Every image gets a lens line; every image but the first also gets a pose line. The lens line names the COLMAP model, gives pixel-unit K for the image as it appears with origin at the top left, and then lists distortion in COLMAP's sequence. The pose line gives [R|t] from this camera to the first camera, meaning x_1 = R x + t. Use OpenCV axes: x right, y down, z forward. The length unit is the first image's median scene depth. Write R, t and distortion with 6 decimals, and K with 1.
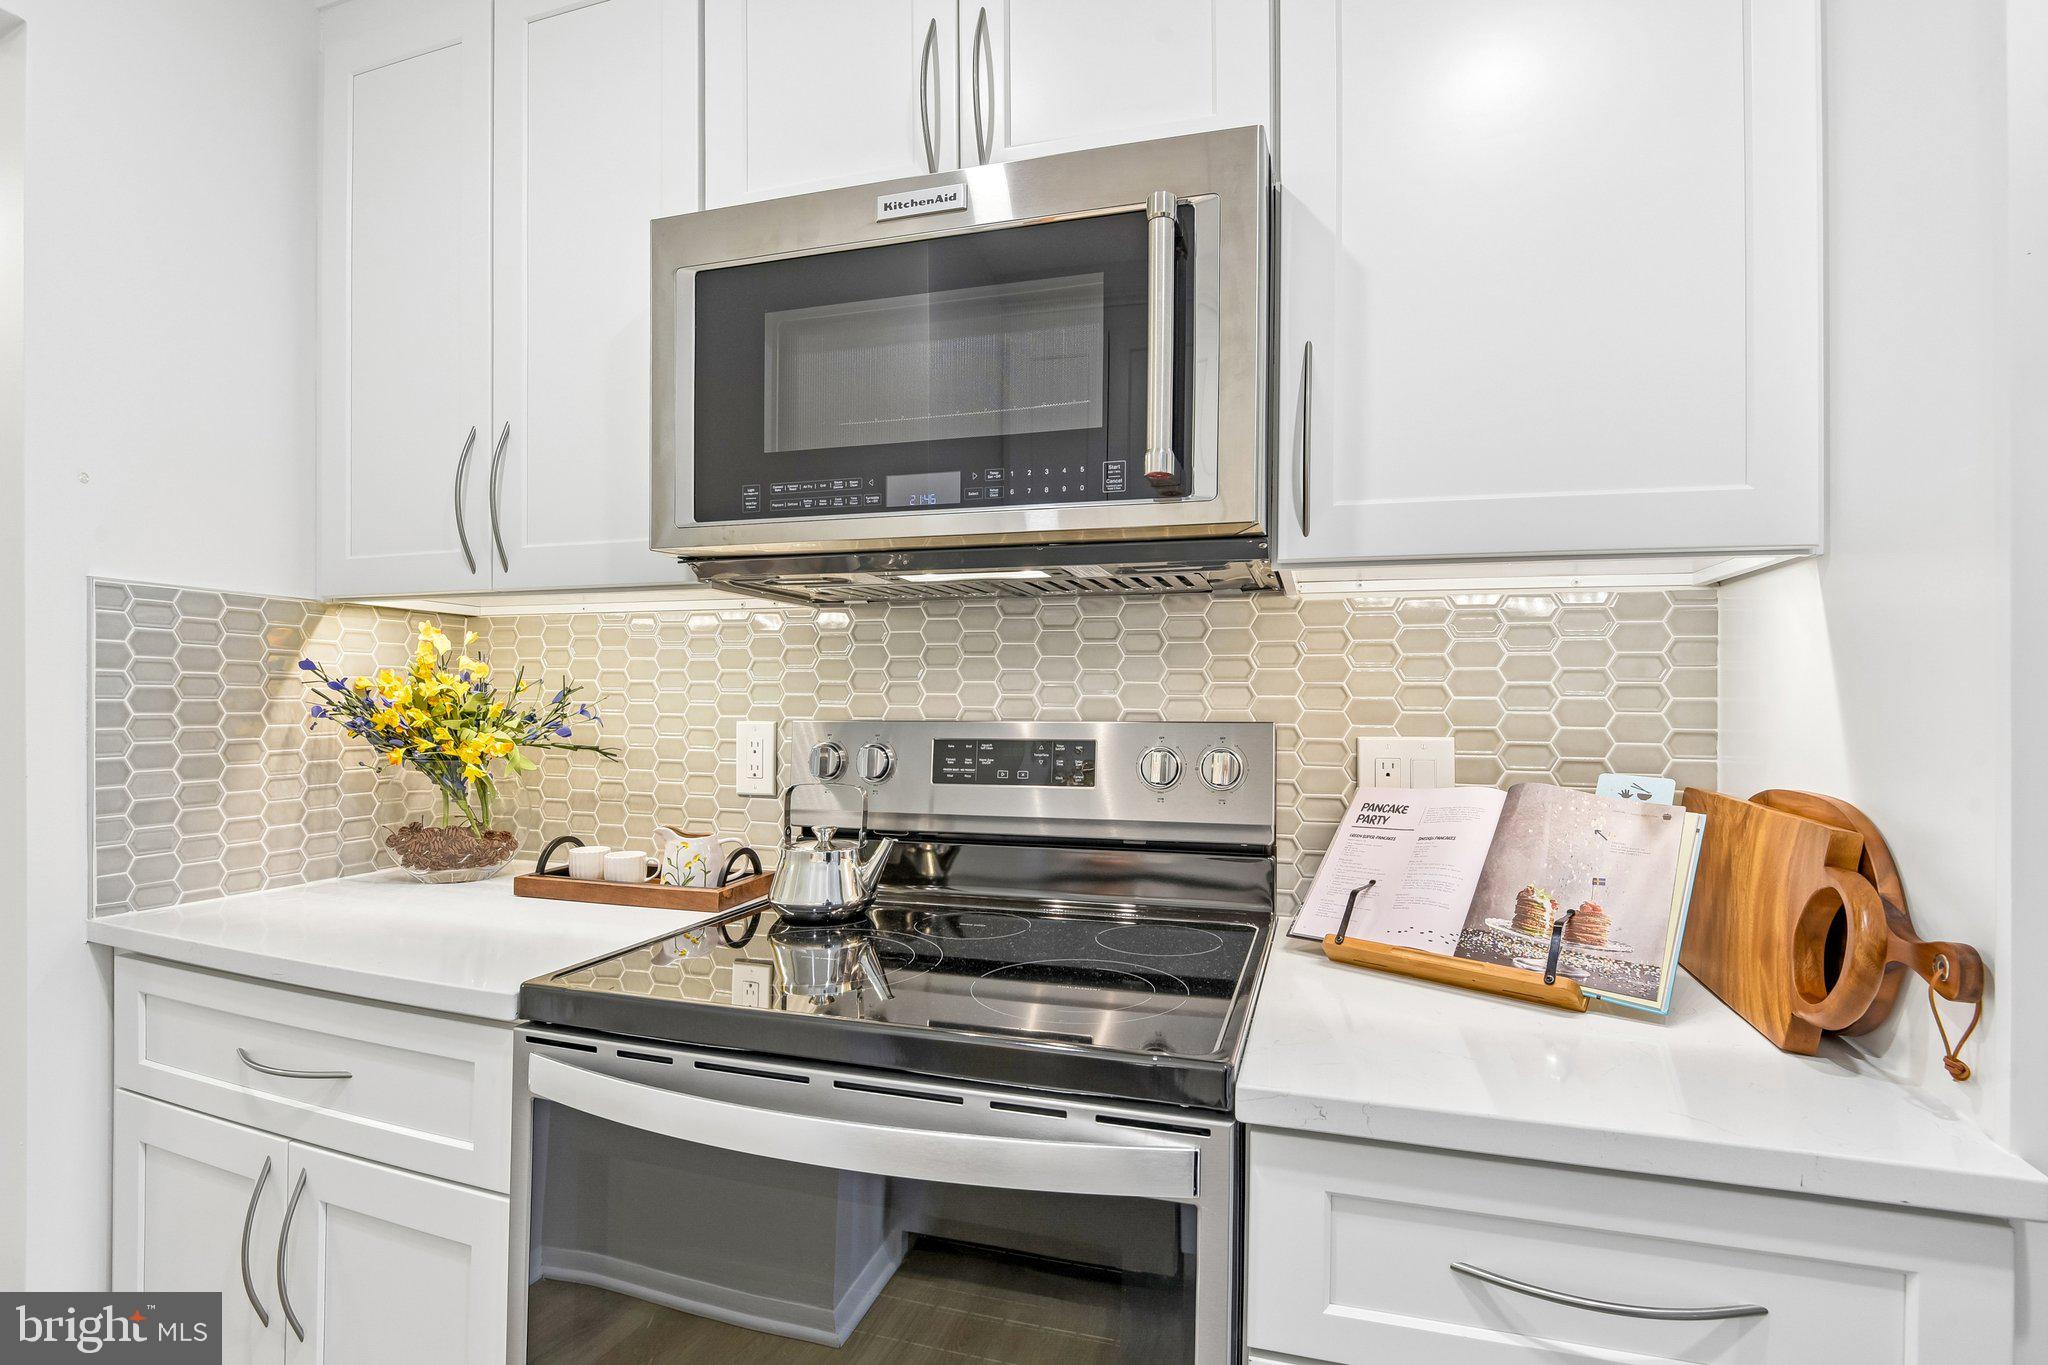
lens RADIAL K [[1074.9, 0, 1032.6], [0, 1074.9, 686.7], [0, 0, 1]] dist [-0.040276, -0.004581]
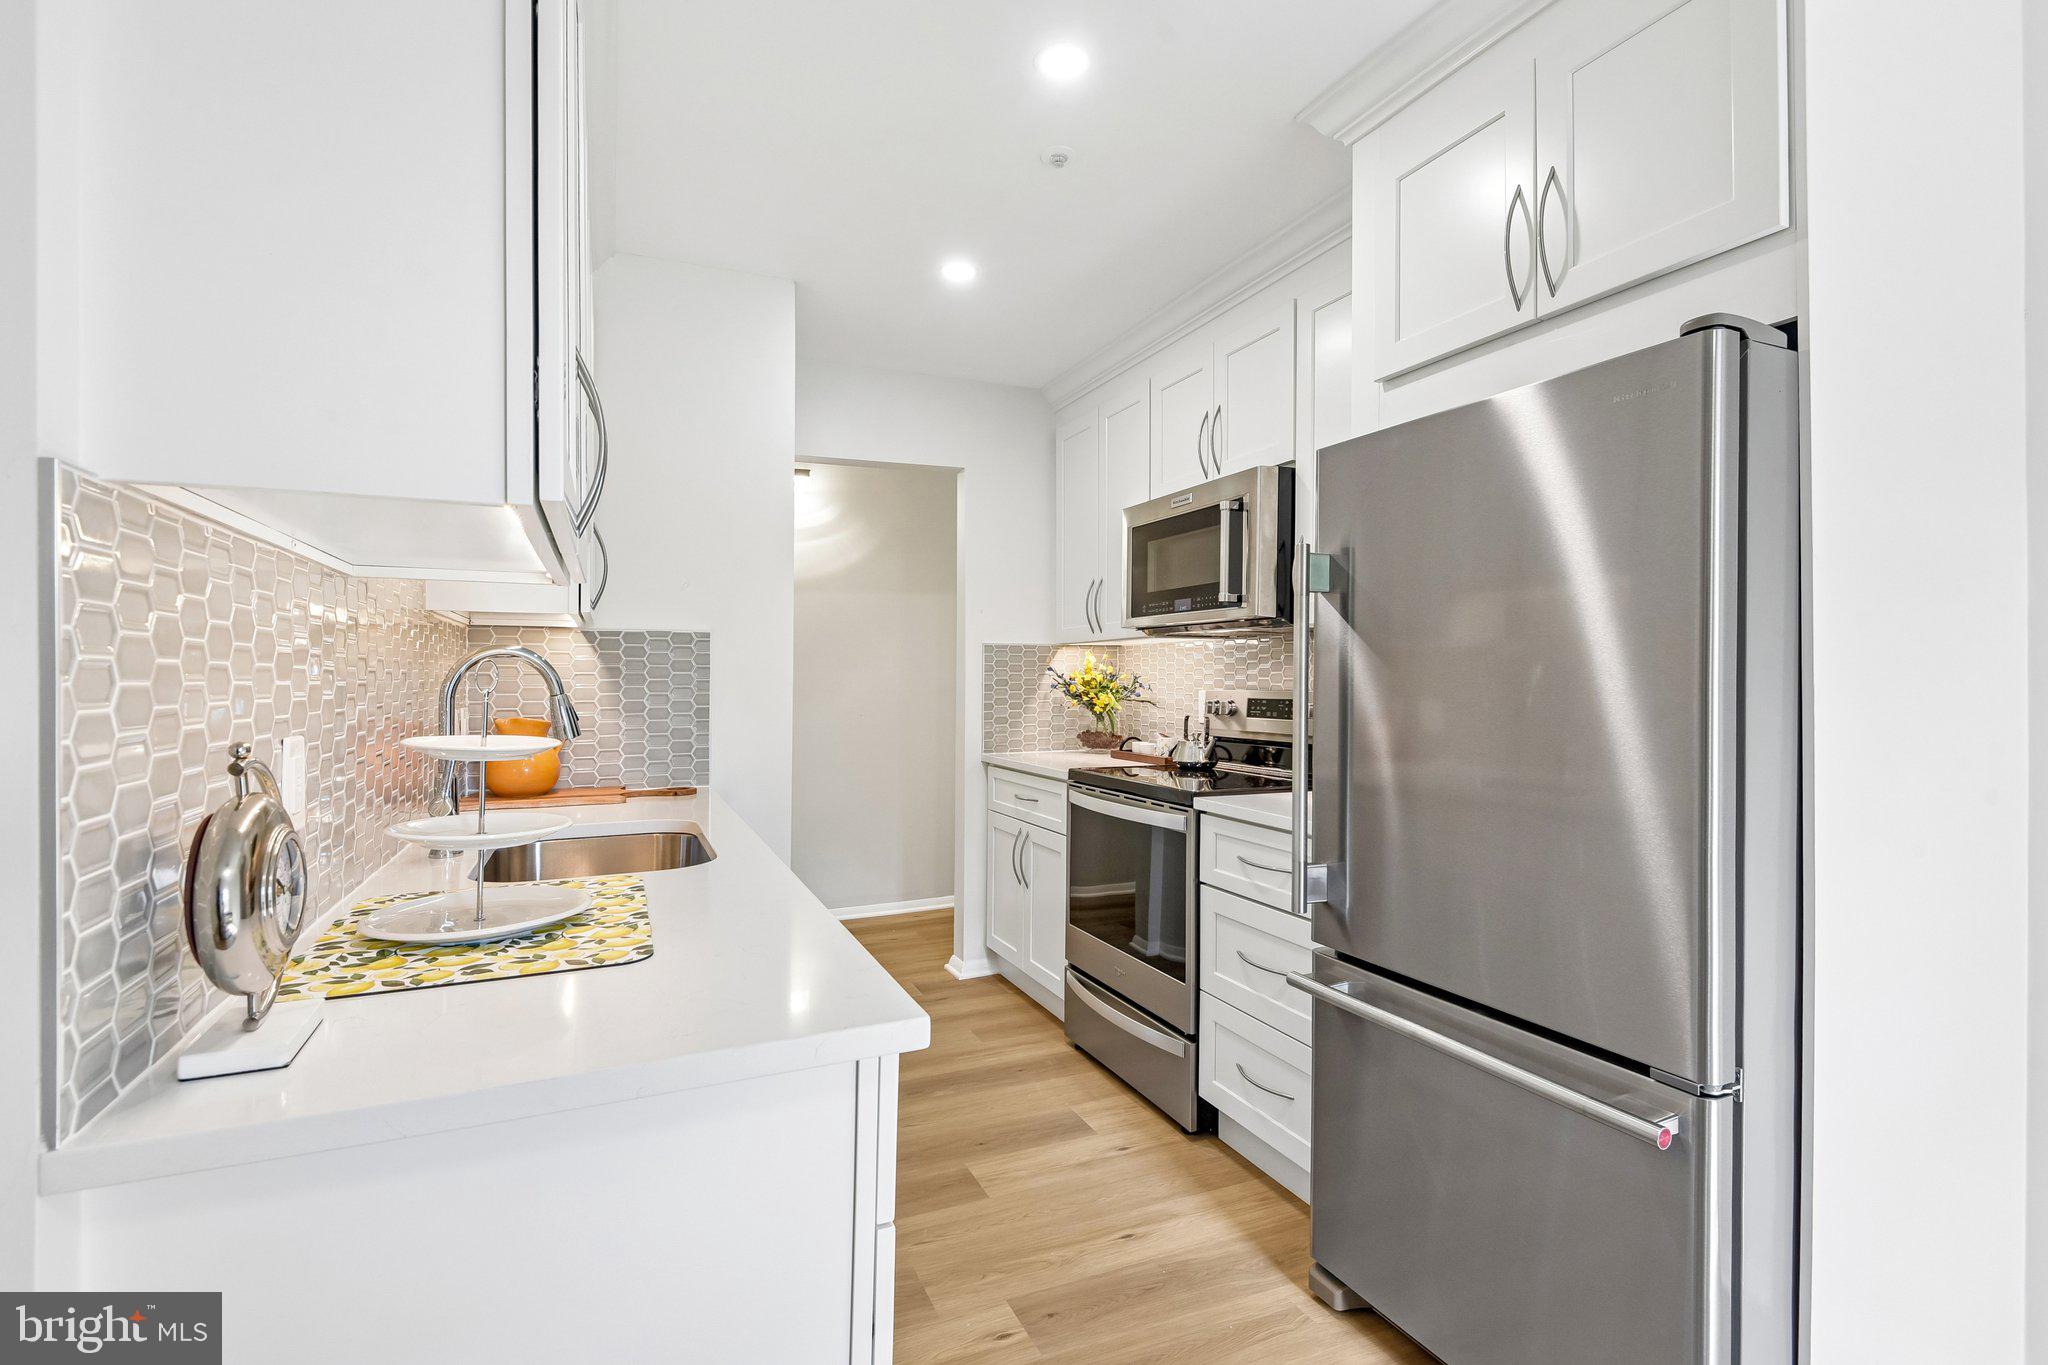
lens RADIAL K [[948.3, 0, 1018.2], [0, 948.3, 678.4], [0, 0, 1]] dist [-0.015537, -0.015888]
pose [[0.695945, -0.008884, -0.718040, 1.010734], [0.015752, 0.999872, 0.002896, -0.005438], [0.717922, -0.013326, 0.695995, -0.757819]]
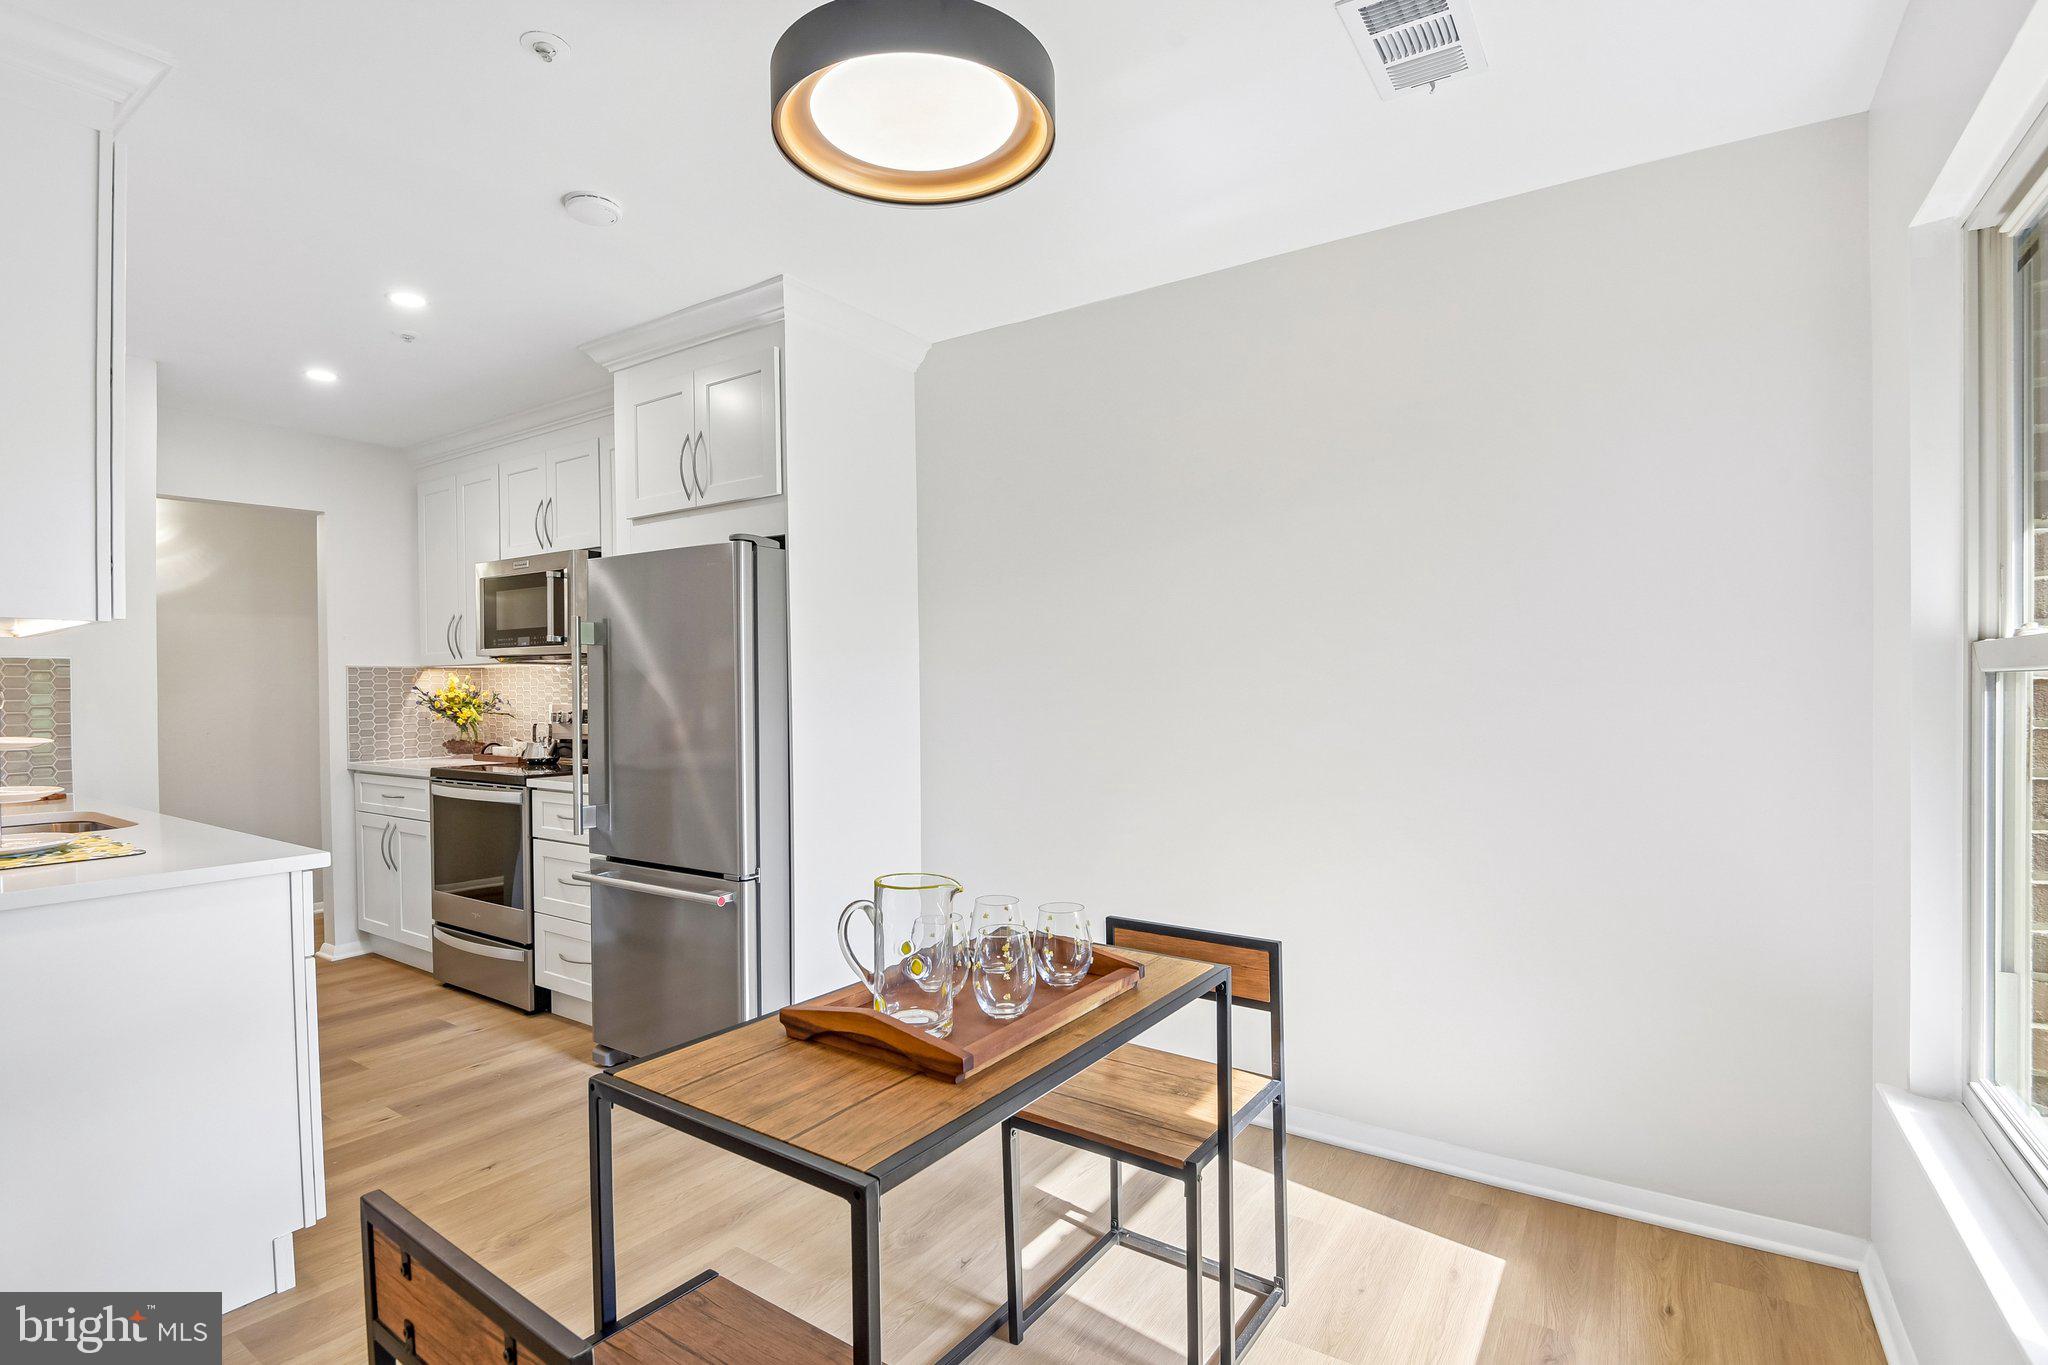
lens RADIAL K [[948.3, 0, 1004.7], [0, 948.3, 703.1], [0, 0, 1]] dist [-0.015537, -0.015888]
pose [[0.975337, -0.014842, -0.220222, 1.681218], [0.021972, 0.999310, 0.029959, -0.022084], [0.219626, -0.034059, 0.974990, -1.383086]]
